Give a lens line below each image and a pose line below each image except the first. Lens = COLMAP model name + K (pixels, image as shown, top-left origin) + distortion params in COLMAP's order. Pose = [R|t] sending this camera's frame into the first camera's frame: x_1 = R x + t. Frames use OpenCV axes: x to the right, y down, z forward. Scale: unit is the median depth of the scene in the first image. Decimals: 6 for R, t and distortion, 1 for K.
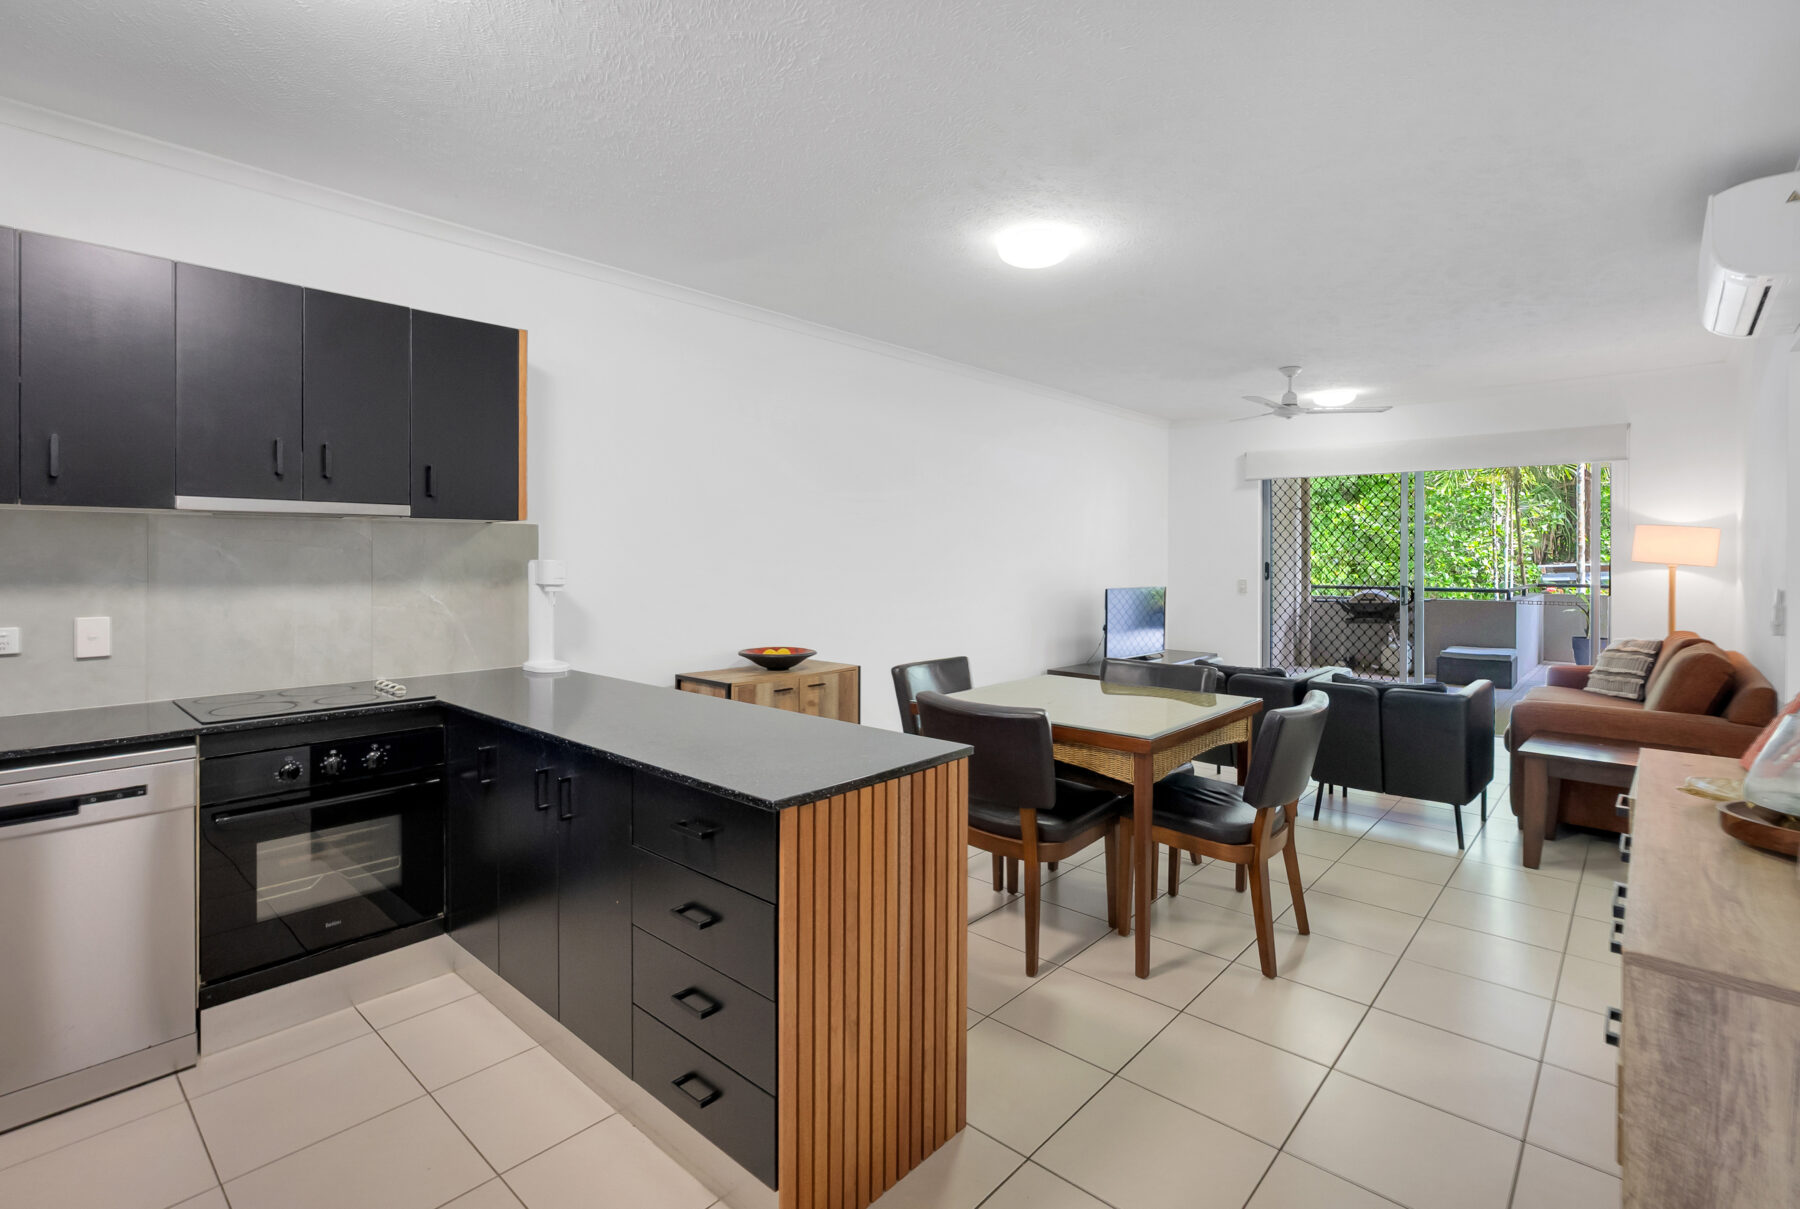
lens RADIAL K [[846.7, 0, 906.0], [0, 846.7, 559.1], [0, 0, 1]] dist [-0.003795, -0.000100]
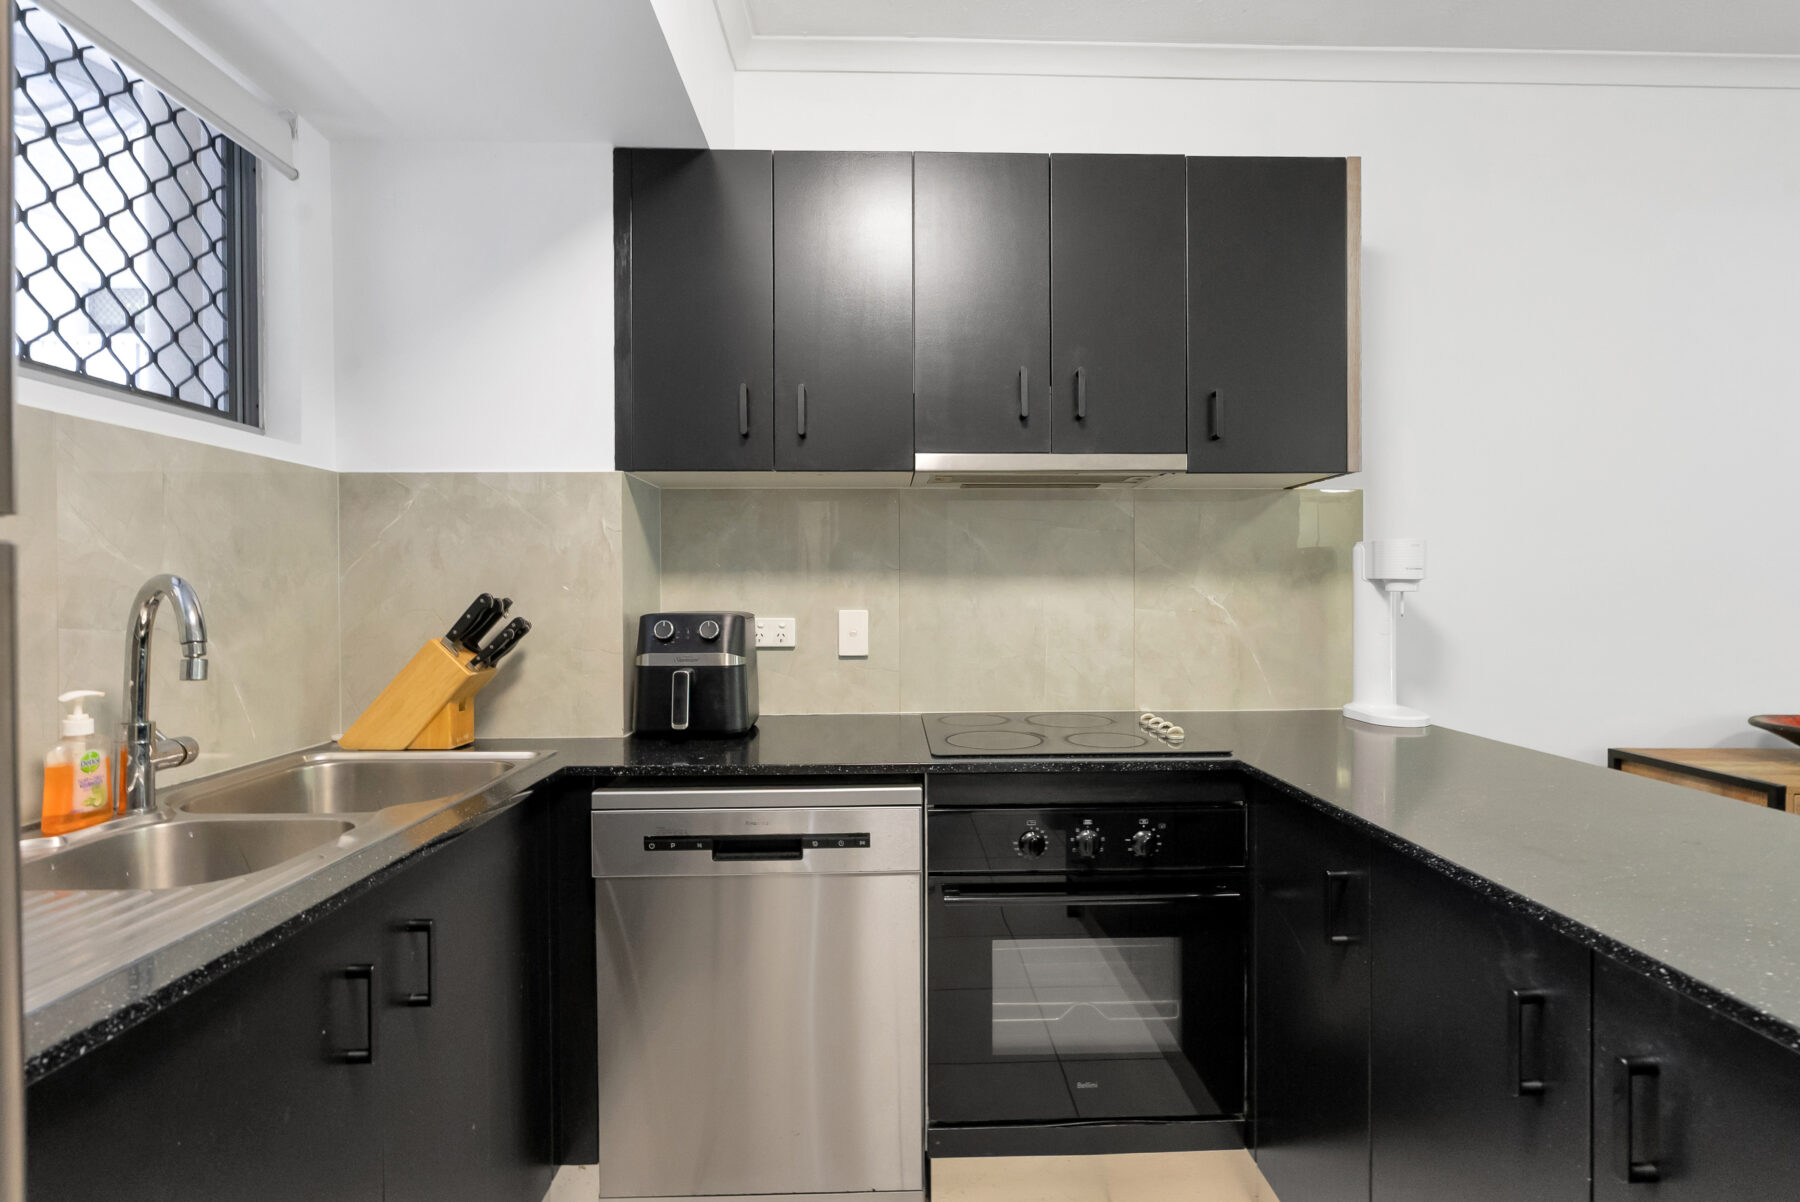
lens RADIAL K [[817.3, 0, 906.3], [0, 817.3, 596.8], [0, 0, 1]] dist [-0.008026, 0.002565]
pose [[0.684535, 0.001172, -0.728979, -0.301199], [0.001931, 0.999992, 0.003421, 0.050347], [0.728978, -0.003749, 0.684527, 0.447243]]
